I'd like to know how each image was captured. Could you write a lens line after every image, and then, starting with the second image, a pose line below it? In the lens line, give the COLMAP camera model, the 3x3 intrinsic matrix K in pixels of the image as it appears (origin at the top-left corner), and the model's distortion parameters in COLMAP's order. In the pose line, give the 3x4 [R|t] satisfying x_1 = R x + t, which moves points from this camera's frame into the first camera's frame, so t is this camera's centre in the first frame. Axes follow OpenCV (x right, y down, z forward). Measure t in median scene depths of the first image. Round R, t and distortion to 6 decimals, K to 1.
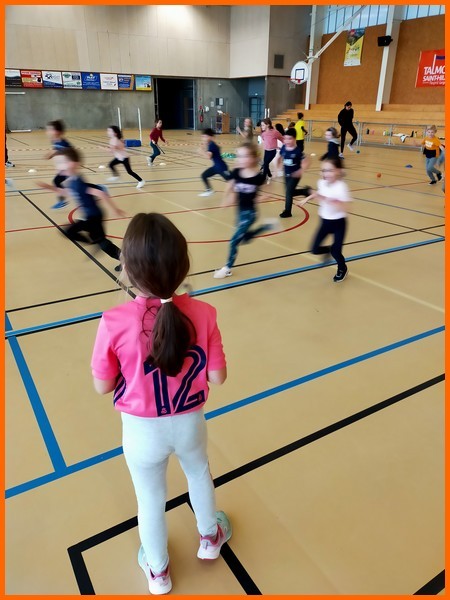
lens RADIAL K [[446.8, 0, 226.0], [0, 446.8, 299.2], [0, 0, 1]] dist [0.052773, -0.056324]
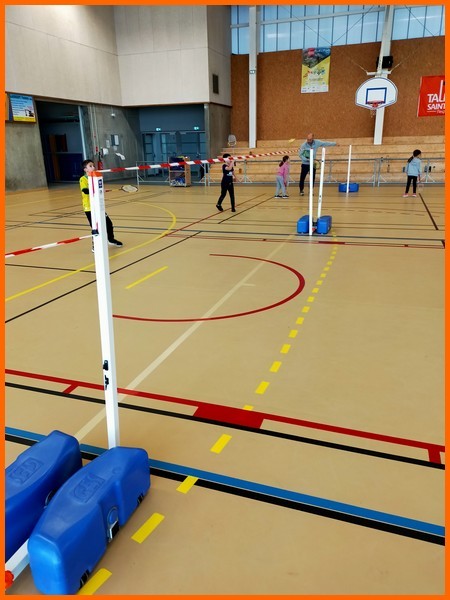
lens RADIAL K [[446.8, 0, 222.0], [0, 446.8, 297.9], [0, 0, 1]] dist [0.052773, -0.056324]
pose [[0.777926, -0.225022, 0.586682, -0.376404], [0.273417, 0.961874, 0.006382, -0.200990], [-0.565751, 0.155444, 0.809792, 0.467043]]
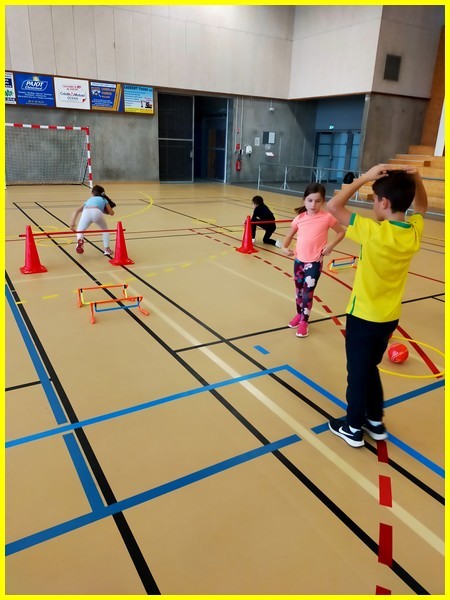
lens RADIAL K [[446.8, 0, 227.3], [0, 446.8, 302.8], [0, 0, 1]] dist [0.052773, -0.056324]
pose [[0.999507, 0.031398, -0.000617, -0.070444], [-0.031371, 0.997379, -0.065194, -0.208127], [-0.001432, 0.065181, 0.997872, 0.484886]]
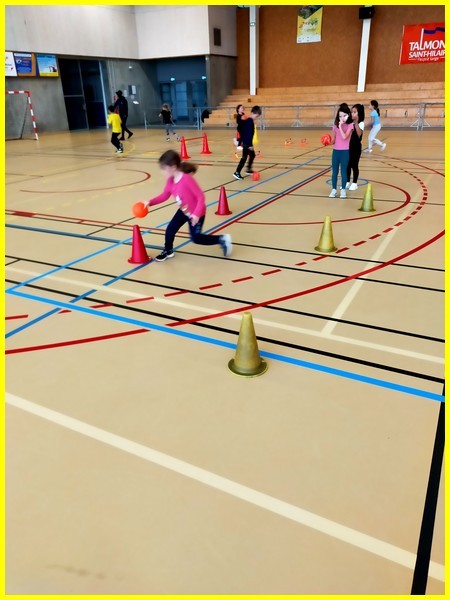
lens RADIAL K [[446.8, 0, 222.5], [0, 446.8, 295.1], [0, 0, 1]] dist [0.052773, -0.056324]
pose [[0.864441, -0.237820, 0.442925, -0.347785], [0.232924, 0.970229, 0.066357, -0.128107], [-0.445520, 0.045806, 0.894100, 0.290929]]
